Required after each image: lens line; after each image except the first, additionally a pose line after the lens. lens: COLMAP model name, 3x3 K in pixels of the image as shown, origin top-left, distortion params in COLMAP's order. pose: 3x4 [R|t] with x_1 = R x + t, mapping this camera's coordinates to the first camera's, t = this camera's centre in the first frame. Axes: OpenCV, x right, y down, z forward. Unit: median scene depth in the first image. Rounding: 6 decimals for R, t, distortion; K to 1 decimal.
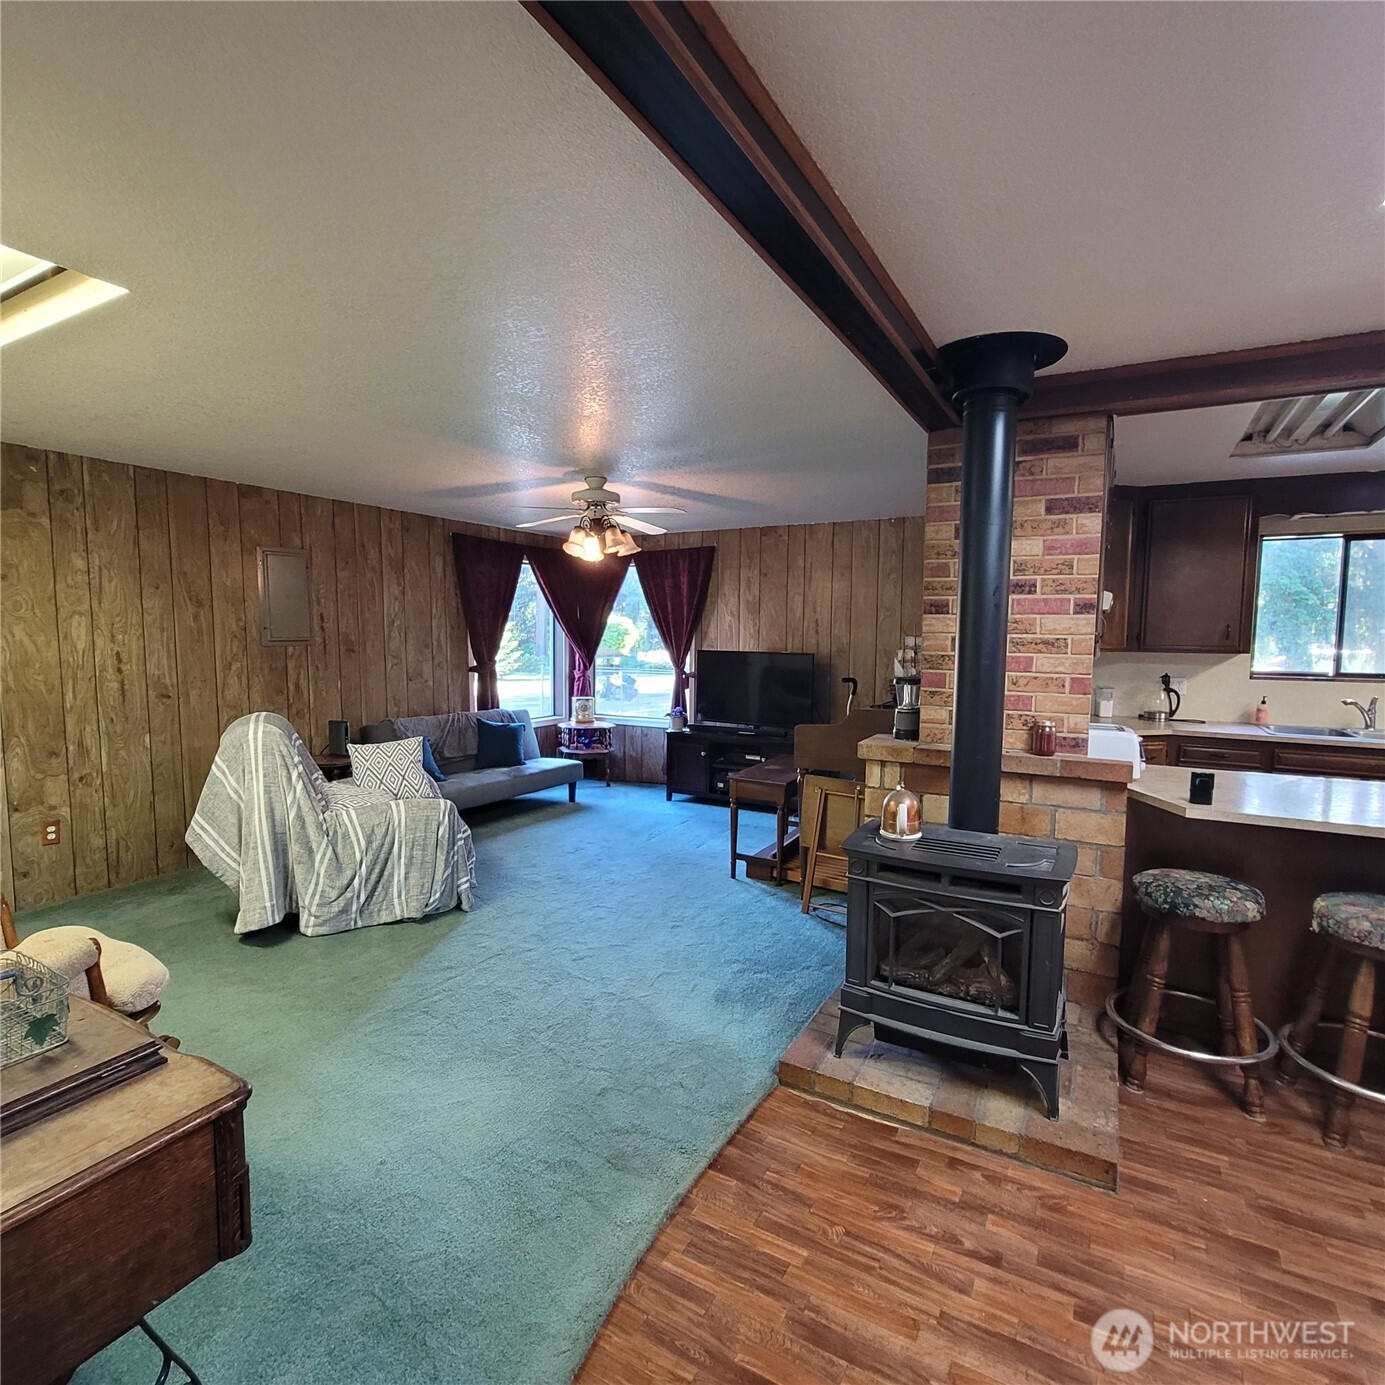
lens RADIAL K [[760.5, 0, 692.2], [0, 760.5, 694.7], [0, 0, 1]] dist [-0.009779, 0.005507]
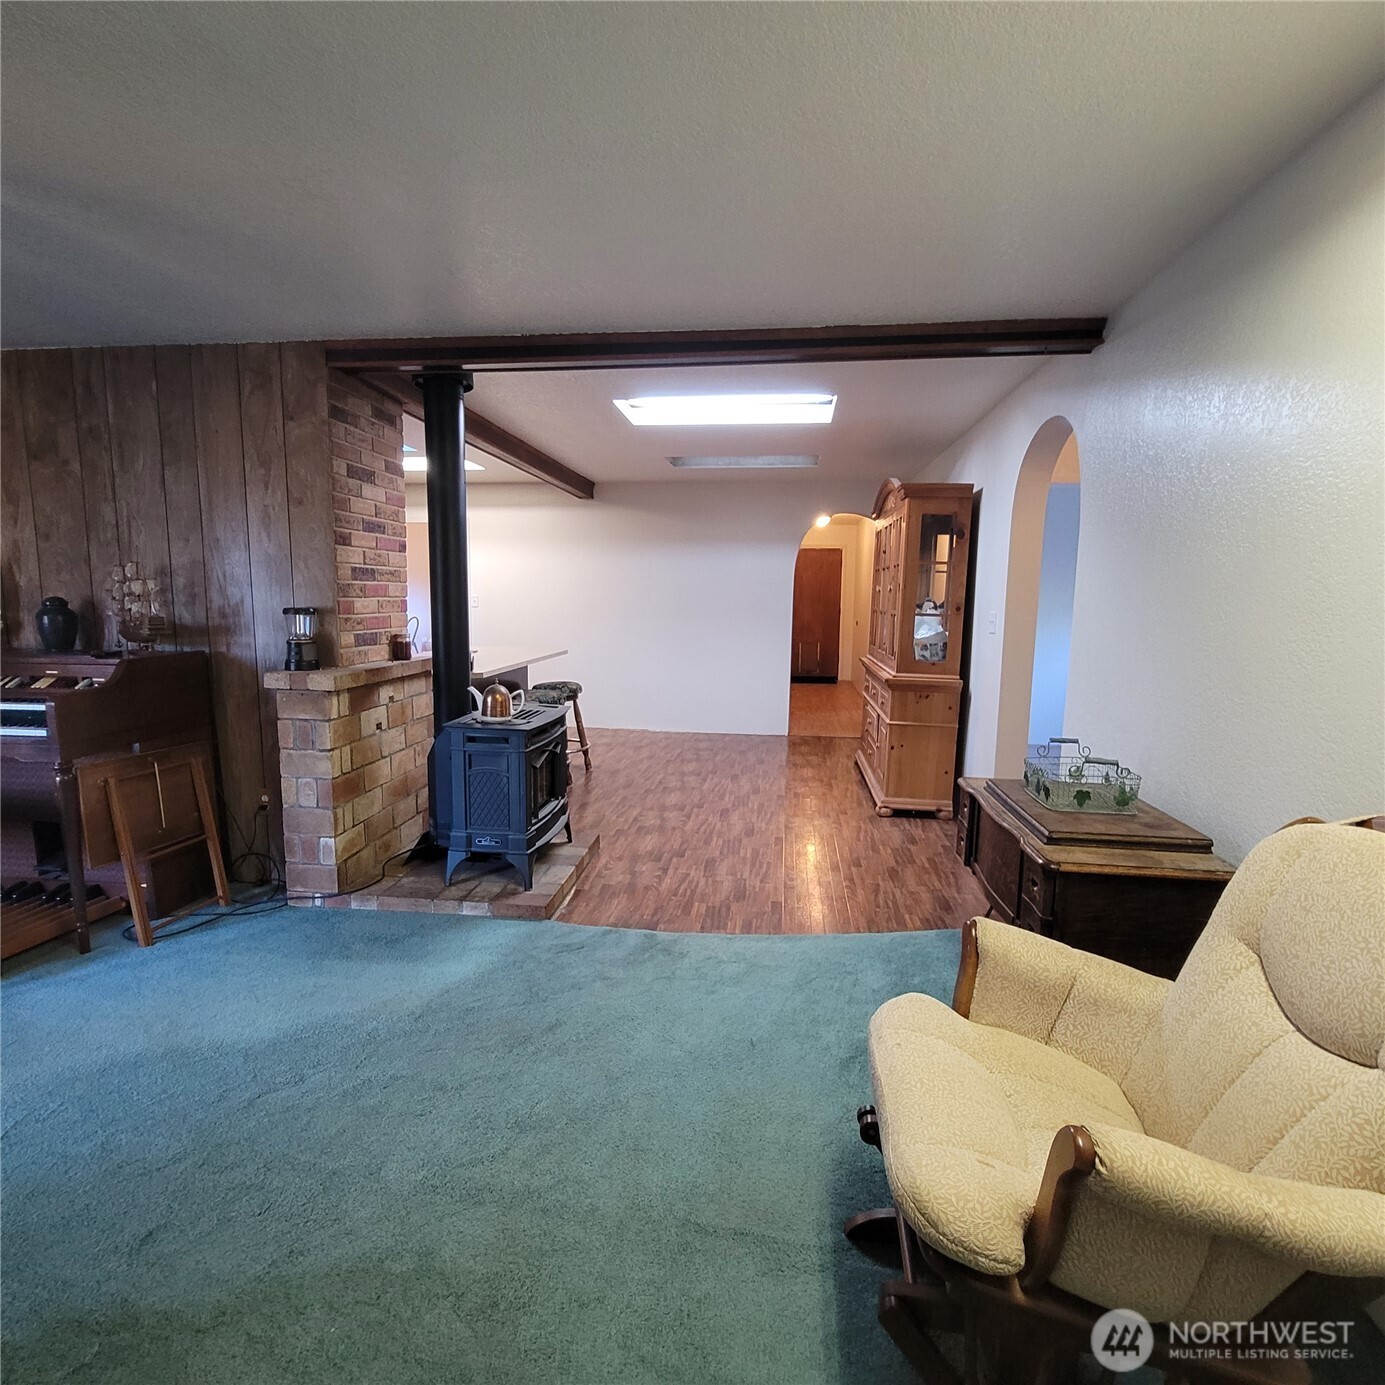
lens RADIAL K [[760.5, 0, 698.7], [0, 760.5, 692.0], [0, 0, 1]] dist [-0.009779, 0.005507]
pose [[-0.402793, -0.130963, 0.905873, -0.951434], [0.059379, 0.983887, 0.168644, -0.057852], [-0.913363, 0.121718, -0.388527, 1.067959]]
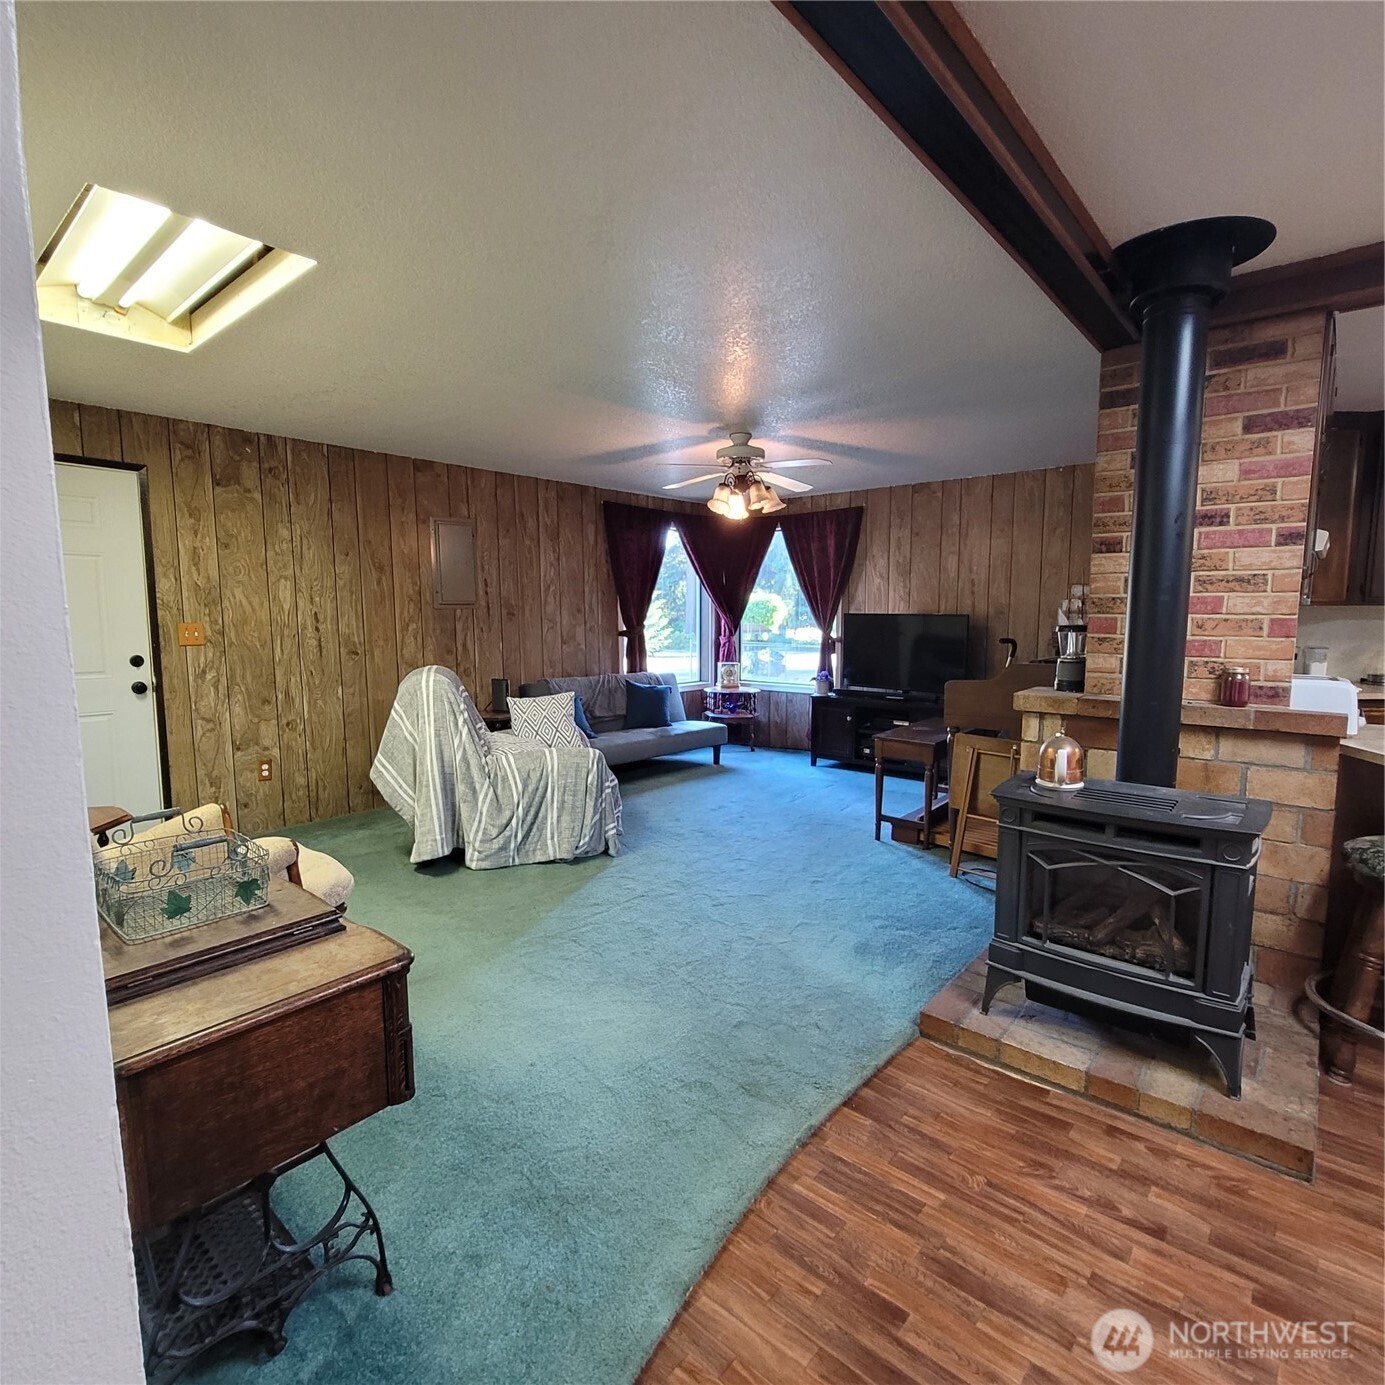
lens RADIAL K [[760.5, 0, 691.5], [0, 760.5, 694.2], [0, 0, 1]] dist [-0.009779, 0.005507]
pose [[0.981146, 0.011109, -0.192950, 0.009221], [-0.006080, 0.999627, 0.026636, 0.046285], [0.193173, -0.024961, 0.980847, 0.003115]]
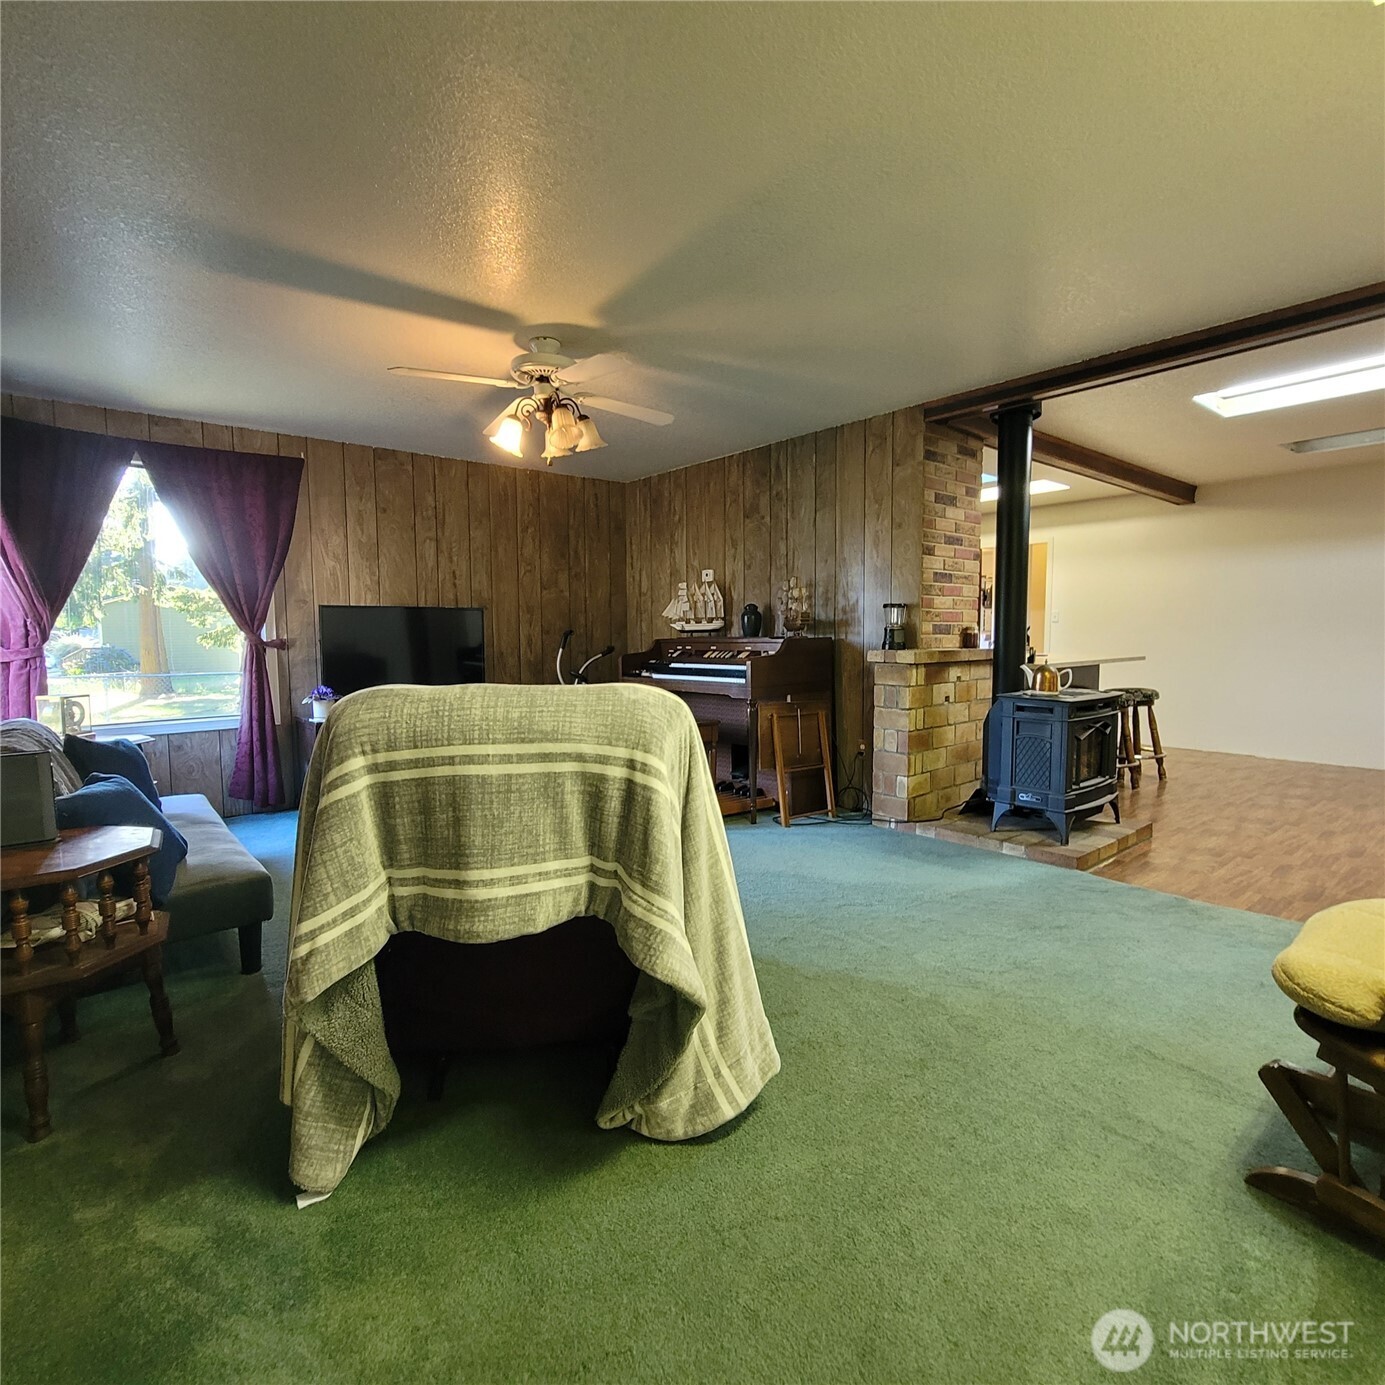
lens RADIAL K [[760.5, 0, 687.1], [0, 760.5, 694.7], [0, 0, 1]] dist [-0.009779, 0.005507]
pose [[0.337893, -0.089693, 0.936901, -1.254617], [0.089744, 0.993984, 0.062792, 0.023222], [-0.936896, 0.062864, 0.343910, 1.033926]]
